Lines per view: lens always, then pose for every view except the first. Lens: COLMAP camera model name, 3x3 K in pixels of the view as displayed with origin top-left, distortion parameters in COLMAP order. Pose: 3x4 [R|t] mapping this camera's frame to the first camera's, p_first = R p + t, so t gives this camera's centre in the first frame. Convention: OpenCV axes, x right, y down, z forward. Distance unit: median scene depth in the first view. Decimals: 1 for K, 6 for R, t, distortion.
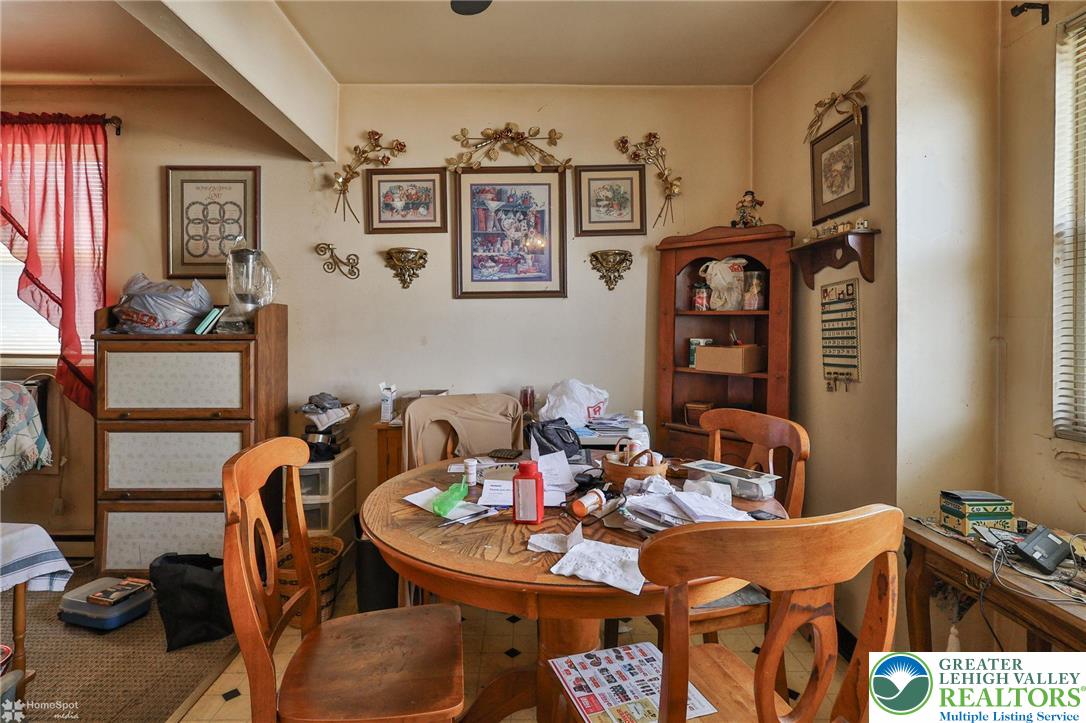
lens RADIAL K [[563.4, 0, 539.6], [0, 563.4, 318.8], [0, 0, 1]] dist [0.019492, 0.000139]
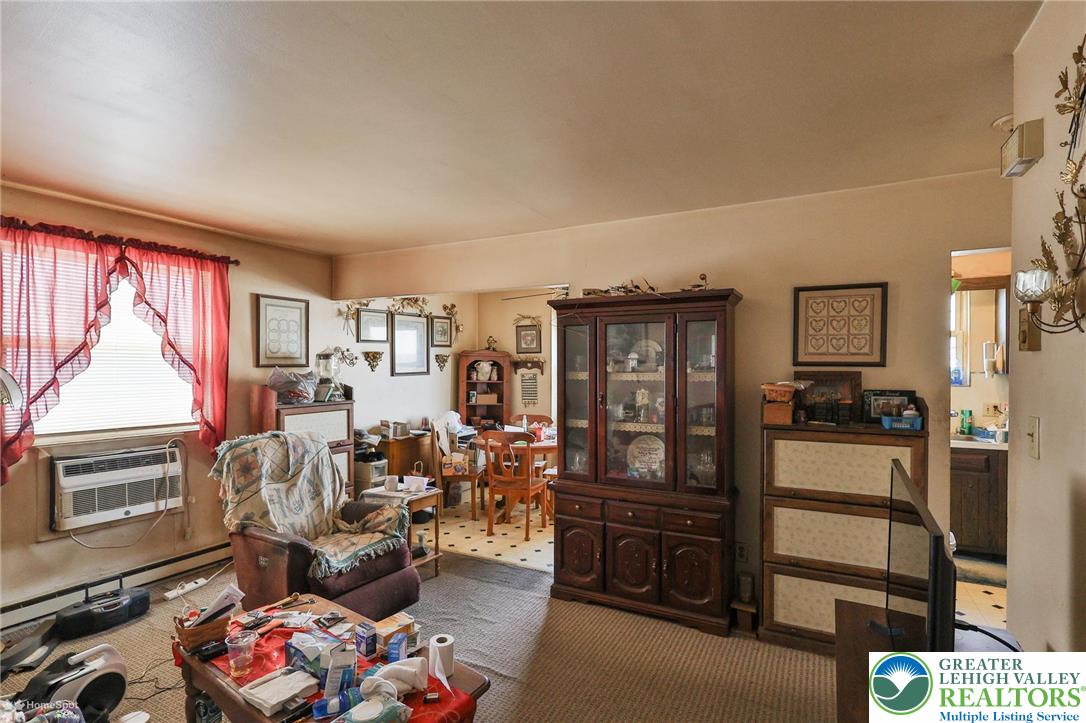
lens RADIAL K [[544.6, 0, 543.0], [0, 544.6, 347.7], [0, 0, 1]] dist [-0.002970, -0.000087]
pose [[0.461756, 0.026527, 0.886610, -1.634107], [-0.025831, 0.999531, -0.016453, -0.120746], [-0.886631, -0.015305, 0.462224, -0.380153]]
